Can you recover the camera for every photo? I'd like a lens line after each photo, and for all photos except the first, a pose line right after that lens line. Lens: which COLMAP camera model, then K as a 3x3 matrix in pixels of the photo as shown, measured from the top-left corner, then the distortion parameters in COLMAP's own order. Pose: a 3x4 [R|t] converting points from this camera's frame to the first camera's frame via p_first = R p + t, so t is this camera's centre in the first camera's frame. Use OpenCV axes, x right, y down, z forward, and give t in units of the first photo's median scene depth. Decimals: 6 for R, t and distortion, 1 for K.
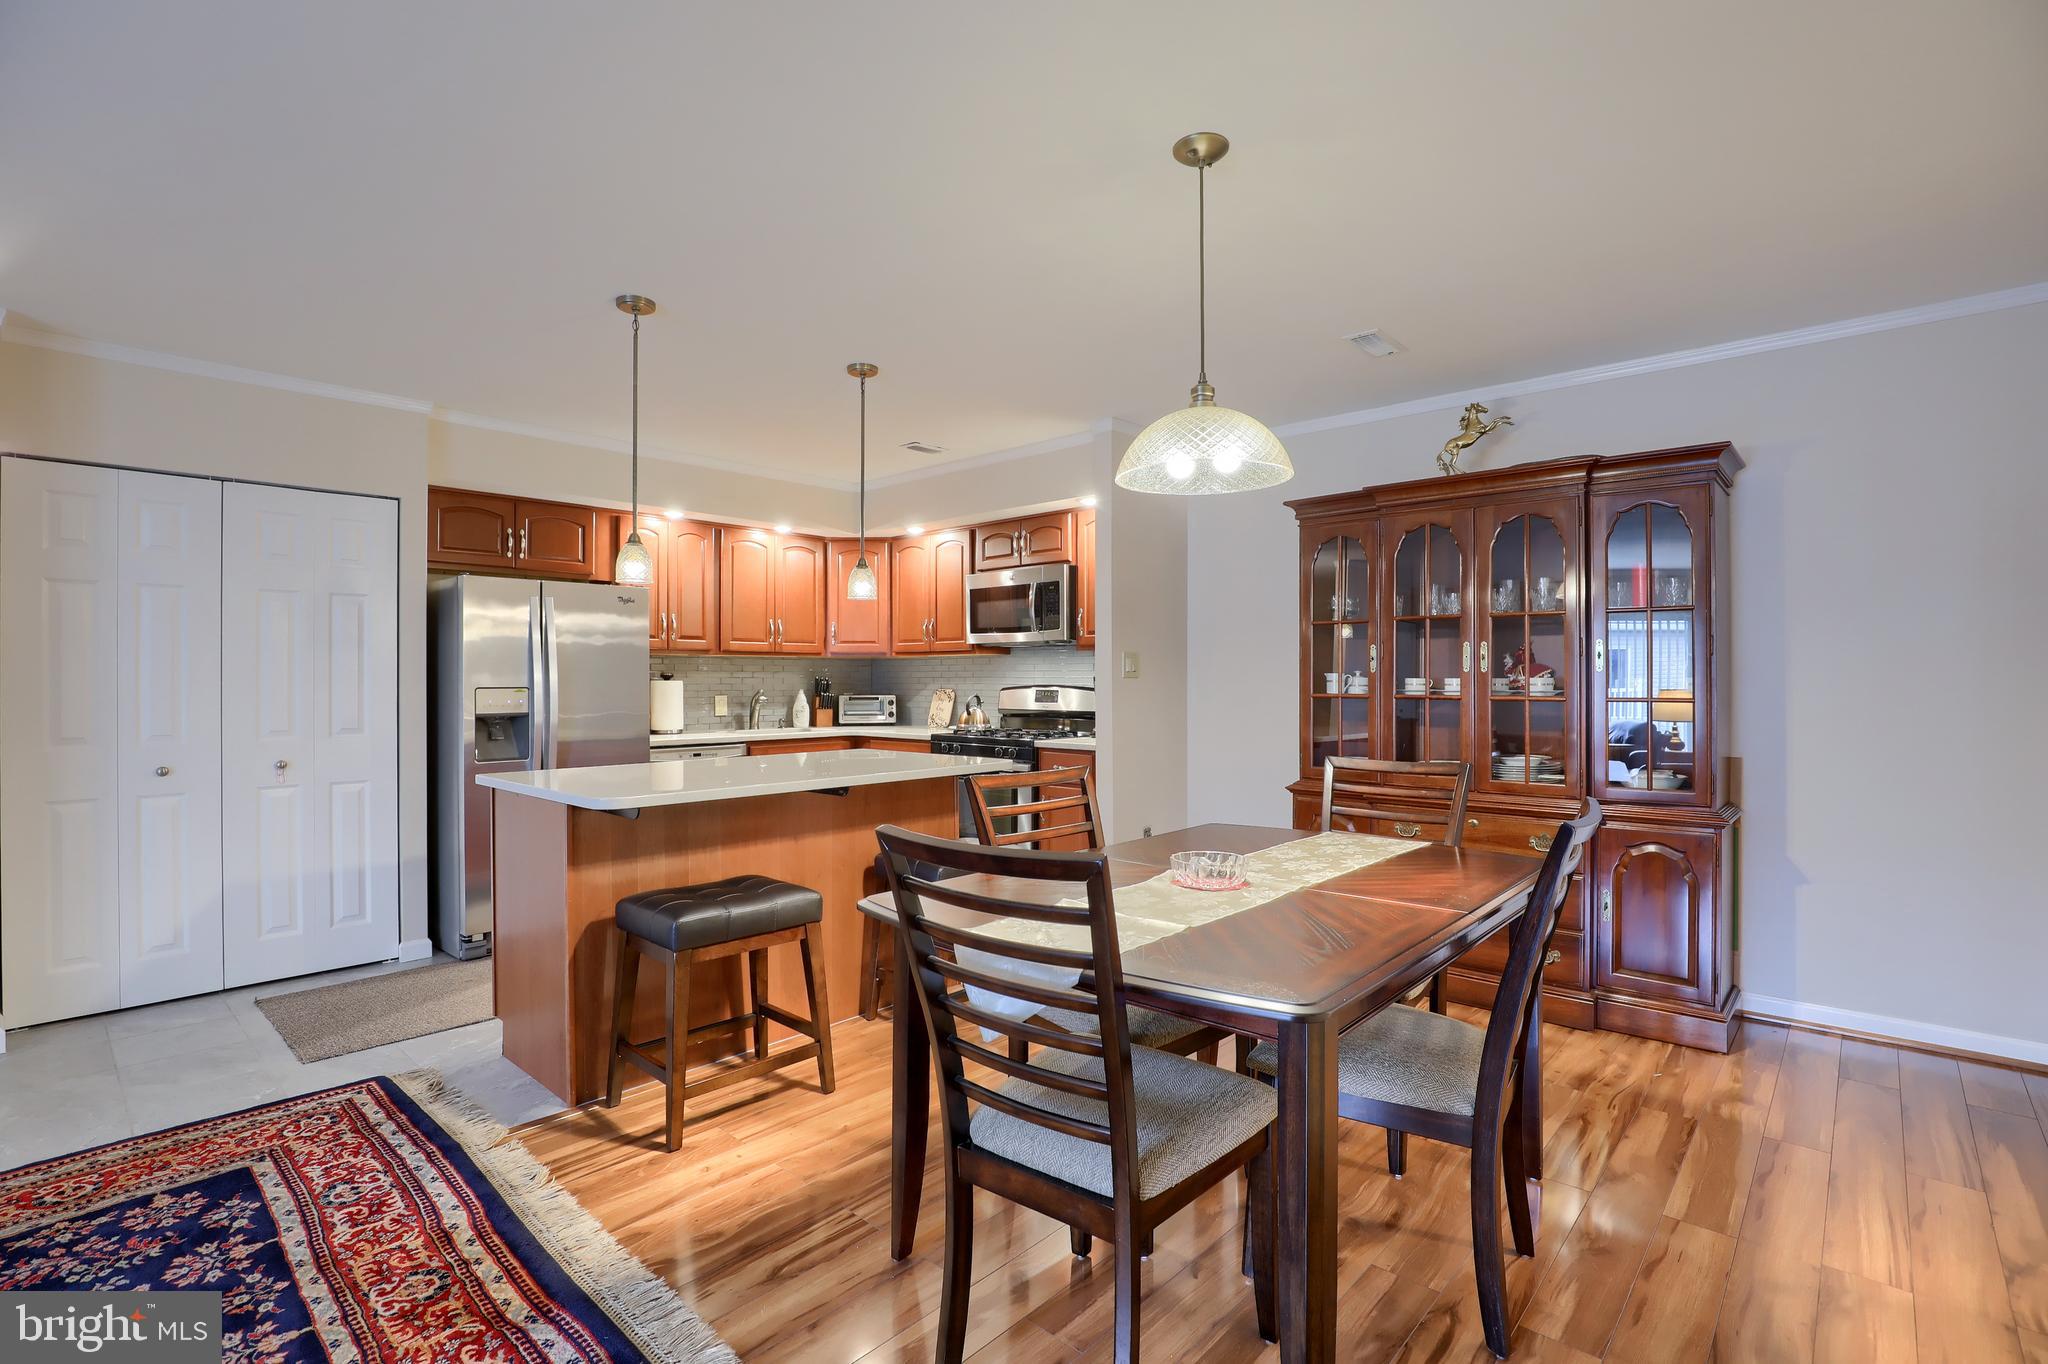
lens RADIAL K [[950.0, 0, 1038.3], [0, 950.0, 671.3], [0, 0, 1]] dist [-0.034684, 0.005325]
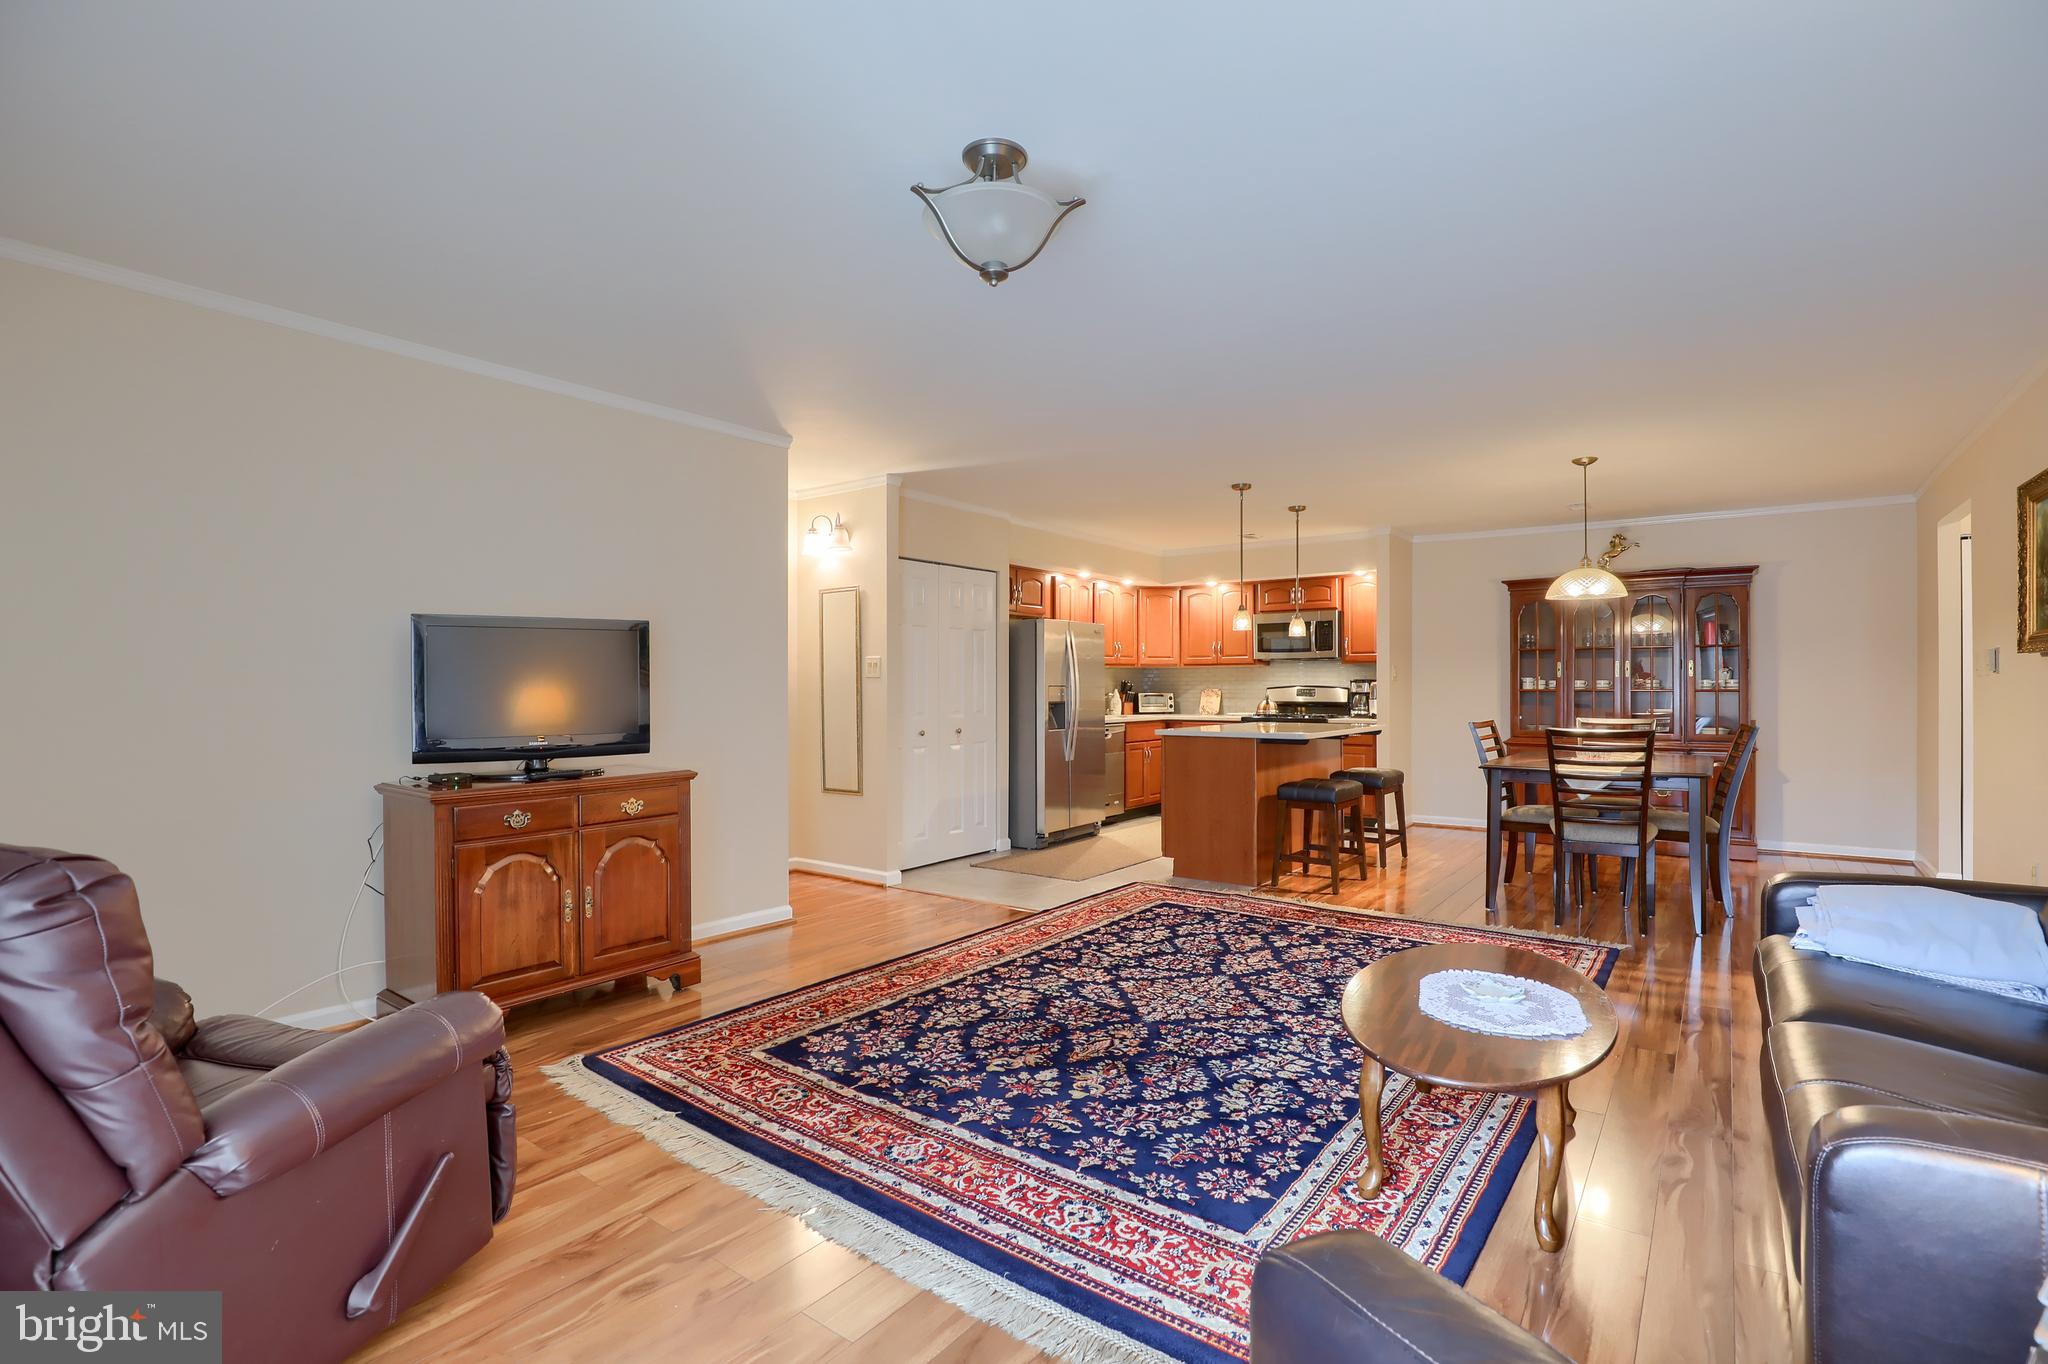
lens RADIAL K [[950.0, 0, 1034.1], [0, 950.0, 685.8], [0, 0, 1]] dist [-0.034684, 0.005325]
pose [[0.995553, 0.001804, 0.094187, -0.755019], [-0.002382, 0.999979, 0.006020, 0.008389], [-0.094174, -0.006217, 0.995536, -0.650552]]
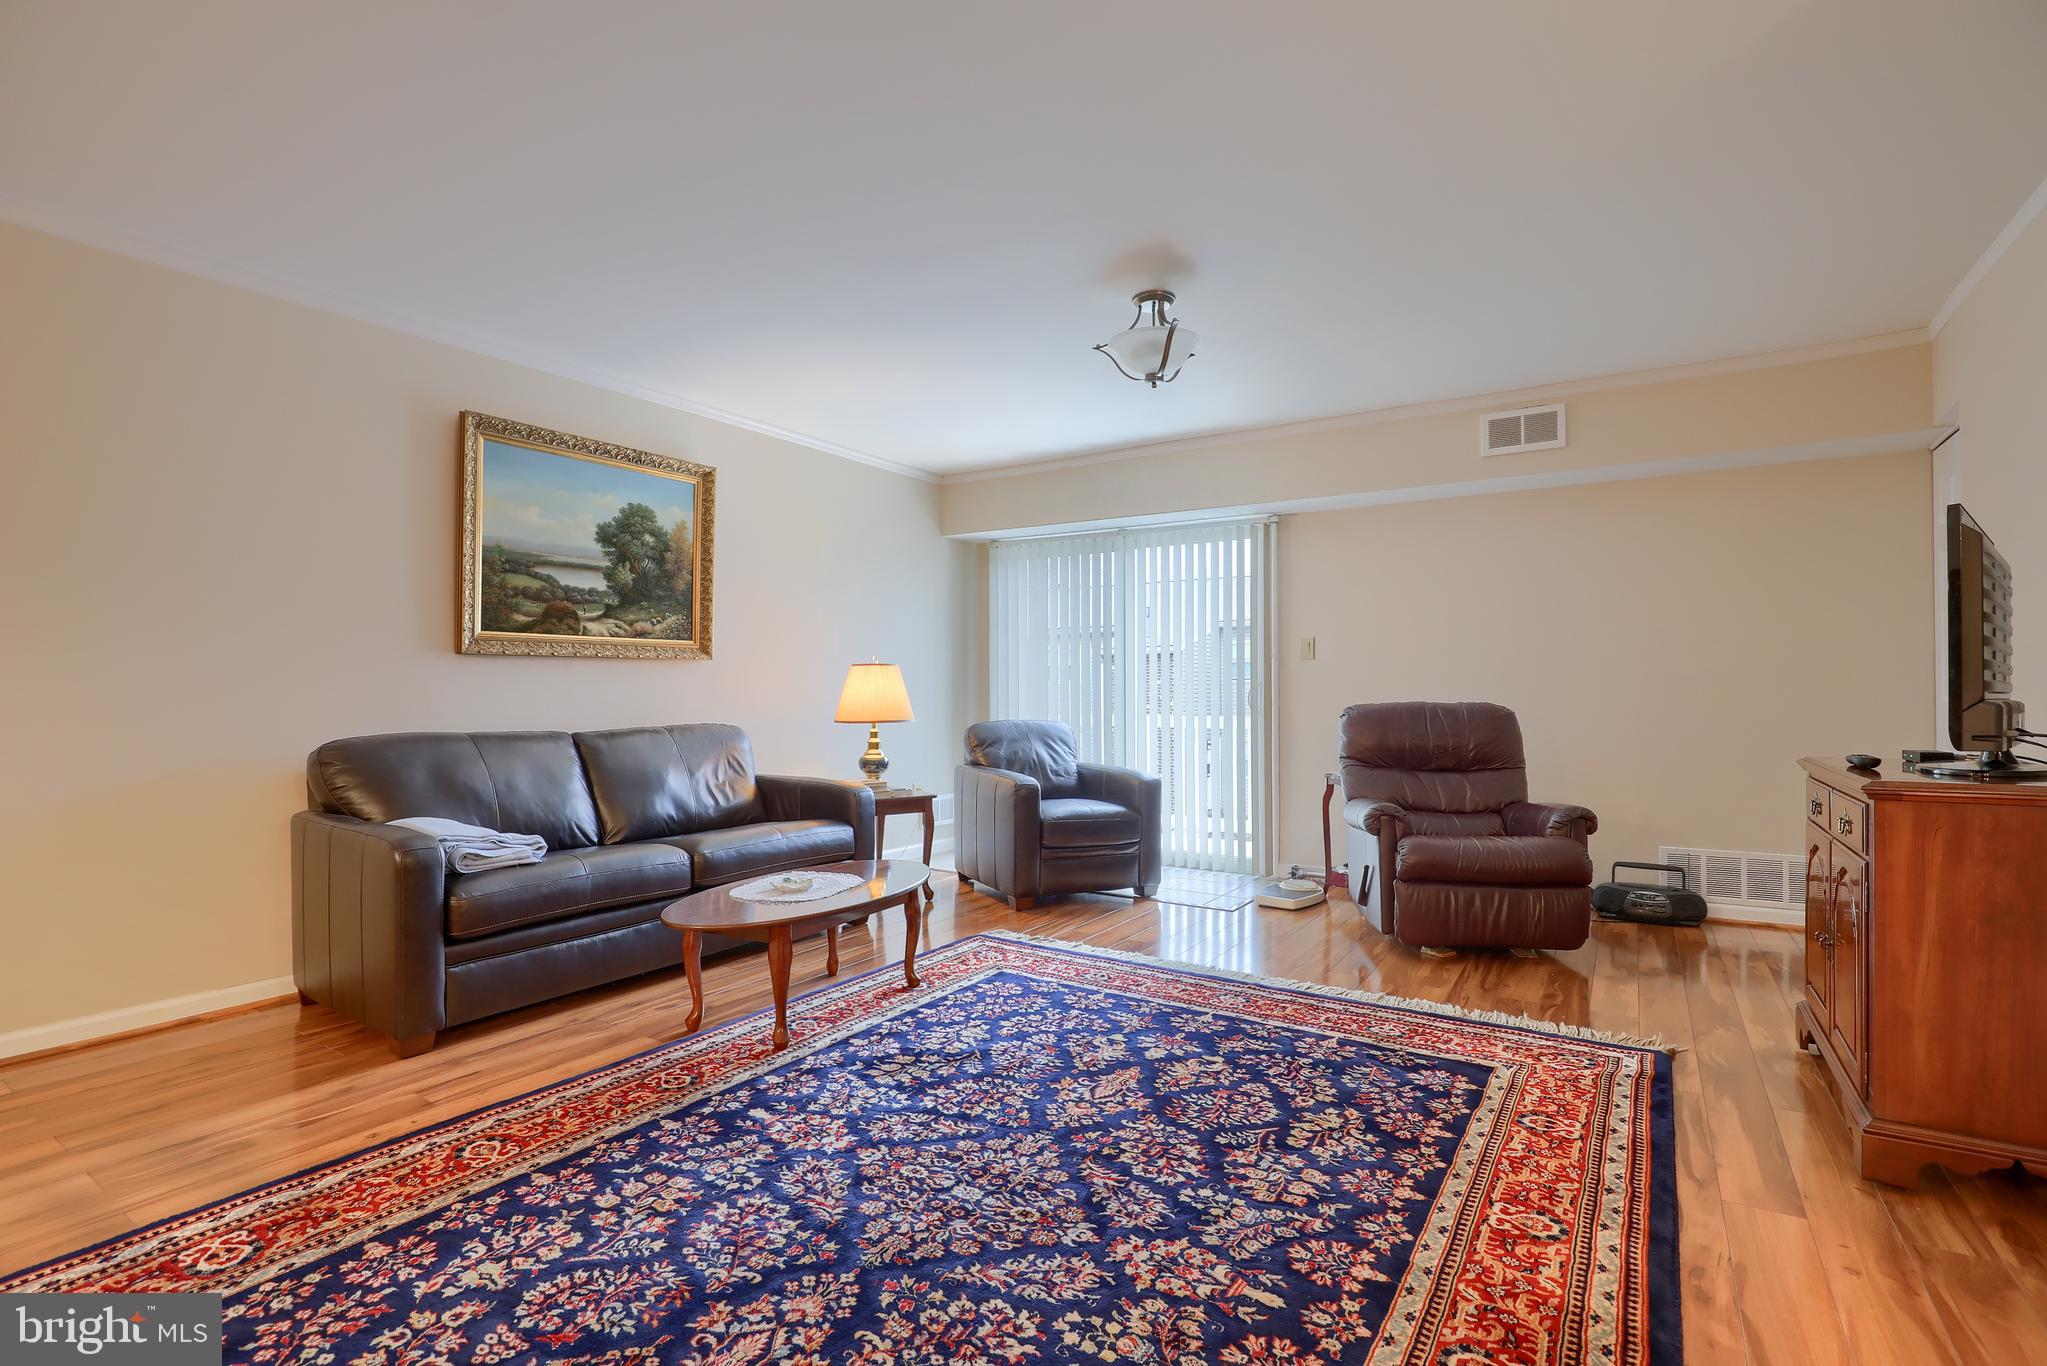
lens RADIAL K [[949.5, 0, 1032.7], [0, 949.5, 687.1], [0, 0, 1]] dist [-0.034684, 0.005325]
pose [[-0.986561, 0.004736, -0.163326, -0.492292], [0.006228, 0.999943, -0.008620, 0.044943], [0.163276, -0.009522, -0.986534, 0.655872]]
